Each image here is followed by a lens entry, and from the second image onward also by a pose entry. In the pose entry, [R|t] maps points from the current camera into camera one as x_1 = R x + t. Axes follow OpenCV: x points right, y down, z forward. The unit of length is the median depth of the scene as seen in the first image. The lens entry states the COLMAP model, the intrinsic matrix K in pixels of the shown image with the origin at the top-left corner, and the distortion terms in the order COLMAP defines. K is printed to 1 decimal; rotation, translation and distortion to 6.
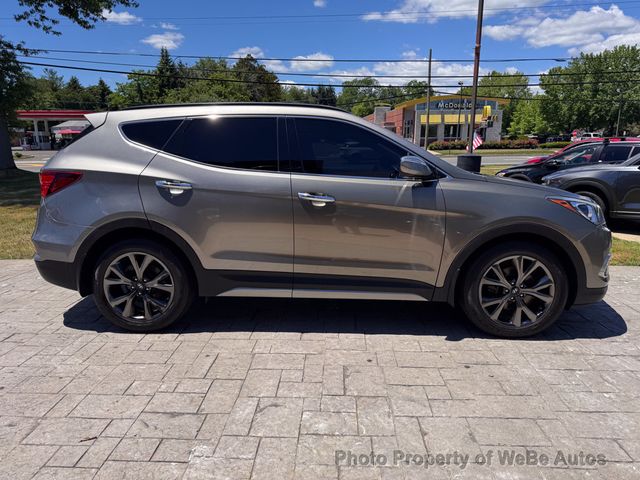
lens RADIAL K [[451.5, 0, 320.0], [0, 451.5, 240.0], [0, 0, 1]] dist [0.084767, -0.092859]
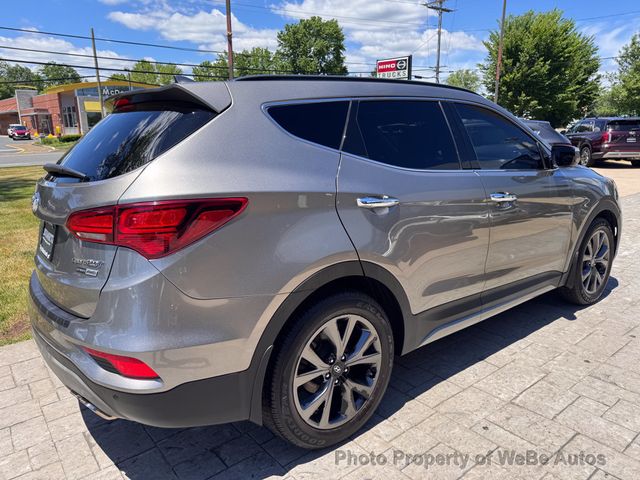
lens RADIAL K [[451.5, 0, 320.0], [0, 451.5, 240.0], [0, 0, 1]] dist [0.084767, -0.092859]
pose [[0.752903, -0.159508, 0.638509, -0.784058], [0.146748, 0.986448, 0.073388, -0.121923], [-0.641562, 0.038446, 0.766107, 0.540724]]
